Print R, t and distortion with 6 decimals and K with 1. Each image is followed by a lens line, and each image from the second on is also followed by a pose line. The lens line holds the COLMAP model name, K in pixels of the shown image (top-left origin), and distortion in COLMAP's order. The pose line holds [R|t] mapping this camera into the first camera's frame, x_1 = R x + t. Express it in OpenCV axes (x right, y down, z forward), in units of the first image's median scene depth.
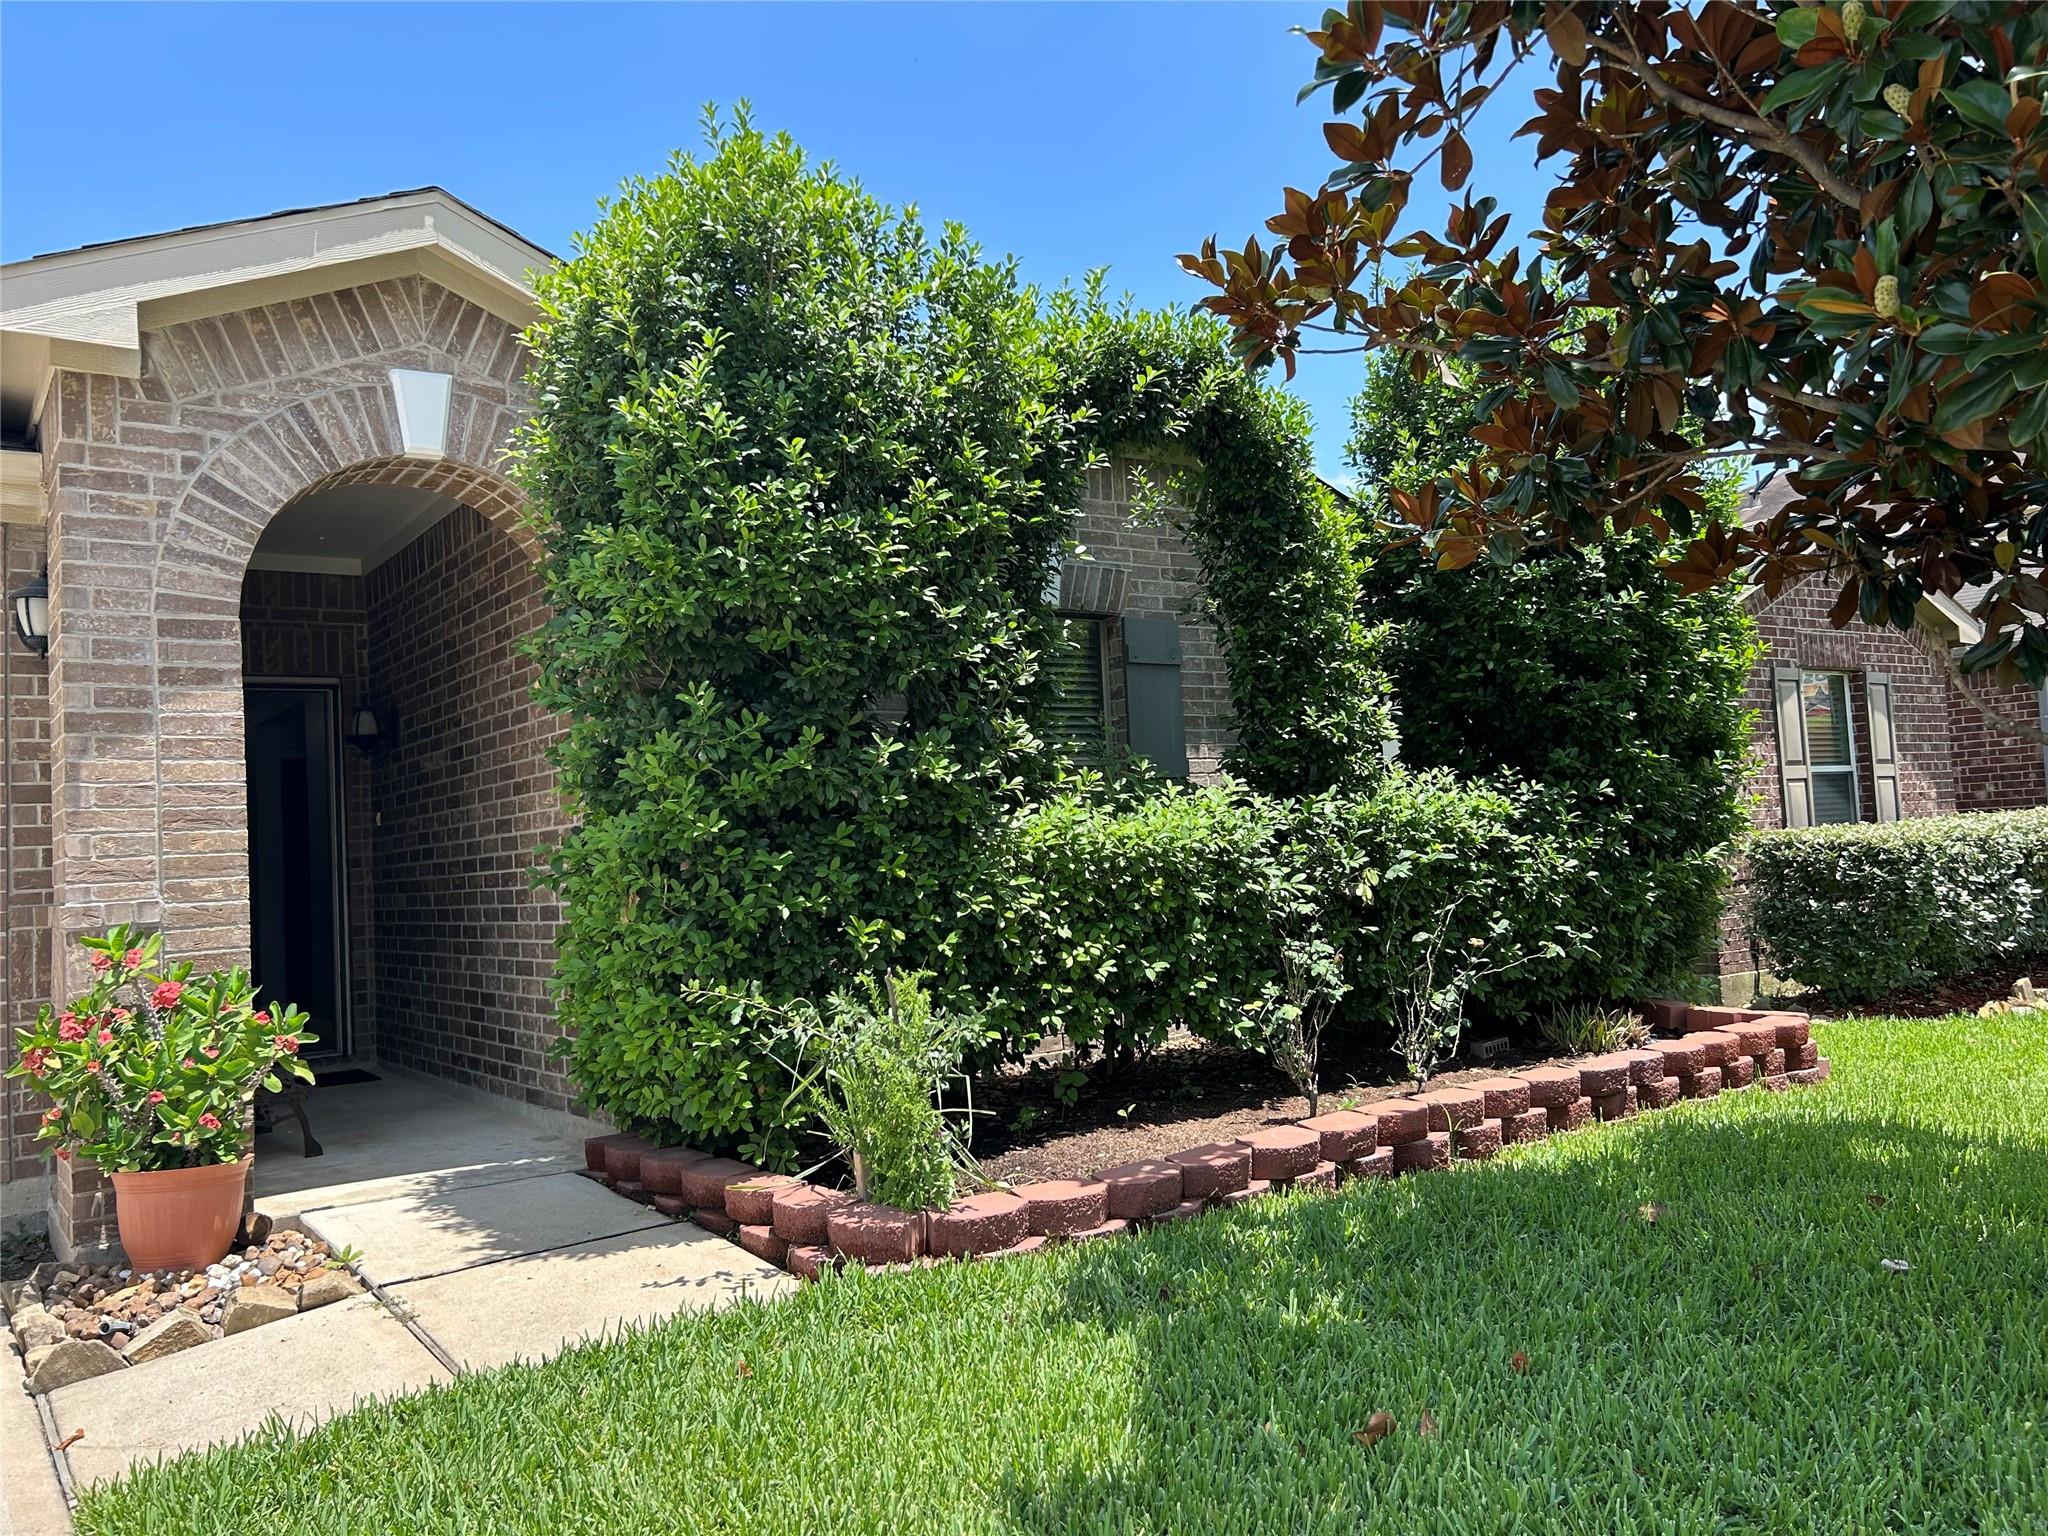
lens RADIAL K [[1587.6, 0, 1024.0], [0, 1587.6, 768.0], [0, 0, 1]] dist [0.043867, -0.001277]
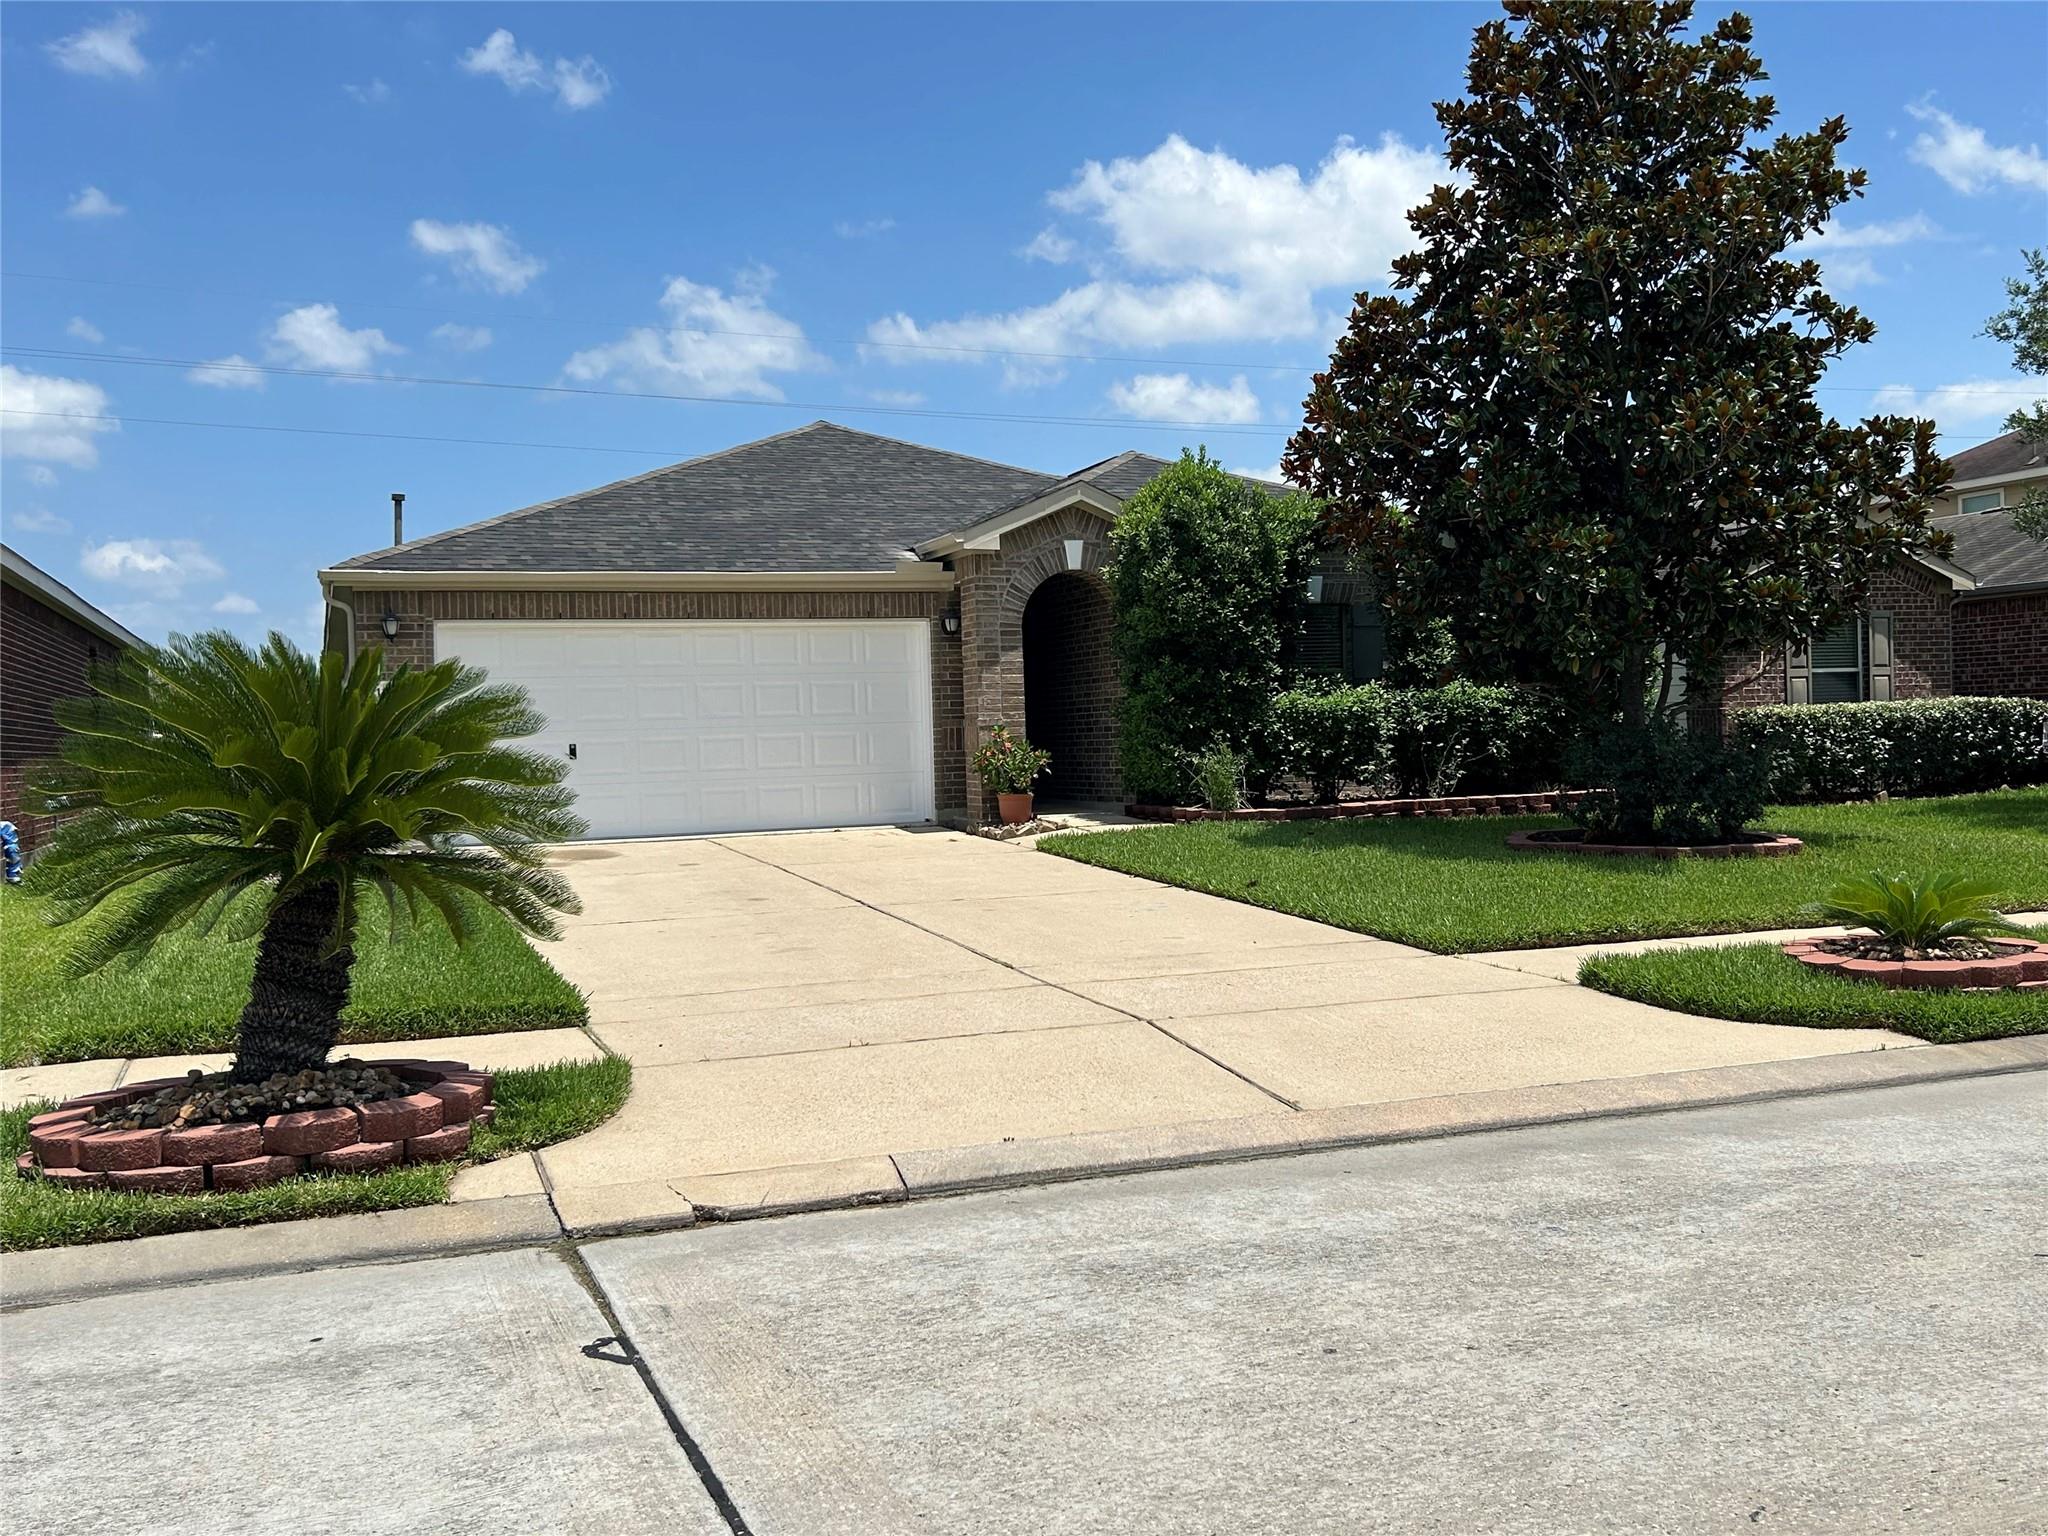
lens RADIAL K [[1858.4, 0, 1024.0], [0, 1858.4, 768.0], [0, 0, 1]] dist [0.100298, -0.003357]
pose [[0.964743, 0.029735, -0.261507, 0.455879], [-0.007835, 0.996402, 0.084391, -0.125253], [0.263075, -0.079367, 0.961505, -2.426891]]
